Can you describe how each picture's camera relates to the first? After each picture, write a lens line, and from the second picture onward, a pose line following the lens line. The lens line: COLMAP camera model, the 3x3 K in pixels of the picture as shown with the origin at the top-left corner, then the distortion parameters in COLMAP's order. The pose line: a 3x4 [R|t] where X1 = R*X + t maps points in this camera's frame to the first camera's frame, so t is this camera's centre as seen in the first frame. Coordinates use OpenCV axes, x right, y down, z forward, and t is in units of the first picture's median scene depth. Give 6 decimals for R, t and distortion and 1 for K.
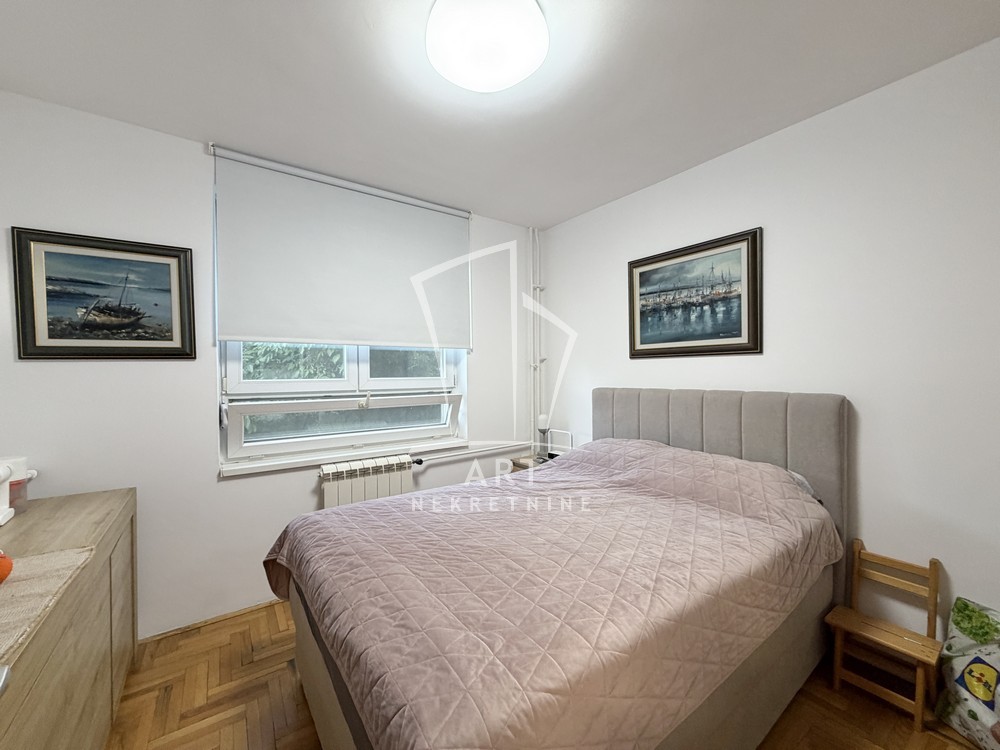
lens RADIAL K [[399.2, 0, 495.6], [0, 399.2, 377.2], [0, 0, 1]] dist [-0.000333, -0.000068]
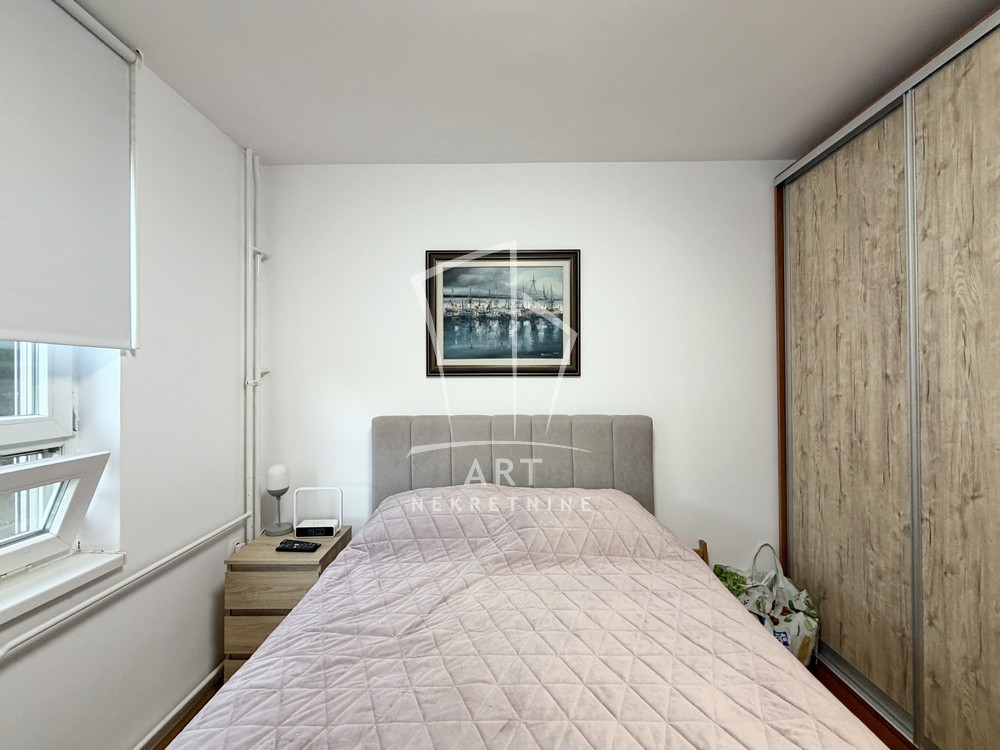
lens RADIAL K [[399.2, 0, 495.6], [0, 399.2, 377.2], [0, 0, 1]] dist [-0.000333, -0.000068]
pose [[0.601417, 0.007892, 0.798897, -0.220425], [0.005610, 0.999885, -0.014101, -0.038011], [-0.798916, 0.012962, 0.601303, 0.488600]]
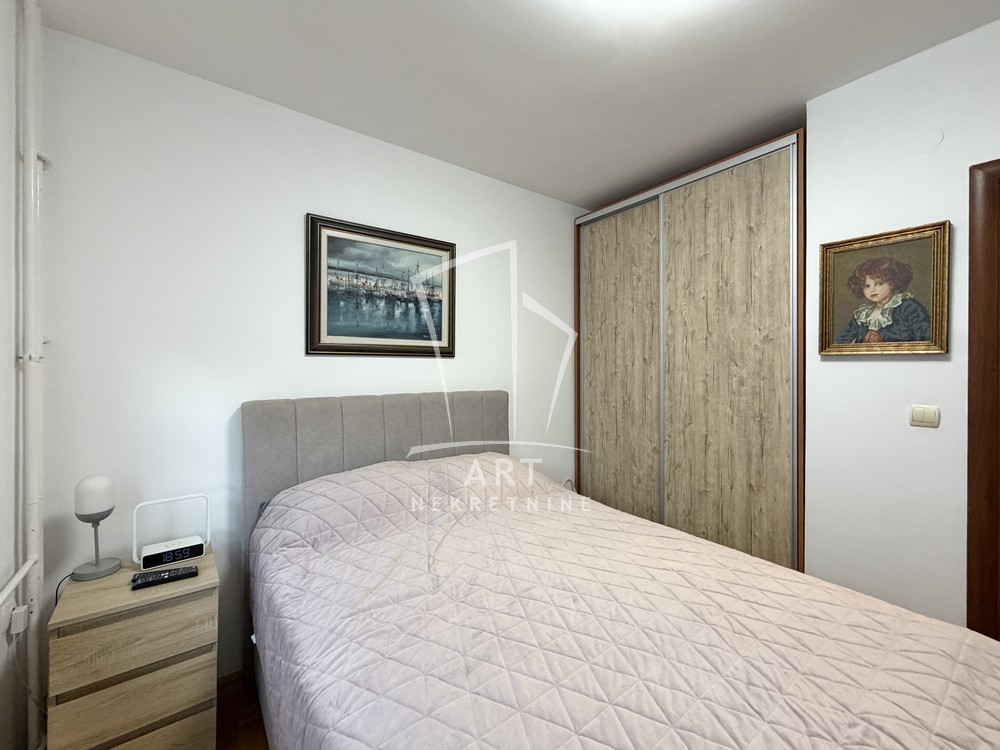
lens RADIAL K [[414.8, 0, 496.3], [0, 414.8, 368.8], [0, 0, 1]] dist [-0.000457, -0.000093]
pose [[-0.010805, 0.001032, 0.999941, -0.423132], [0.005623, 0.999984, -0.000972, -0.022257], [-0.999926, 0.005612, -0.010810, 0.768698]]
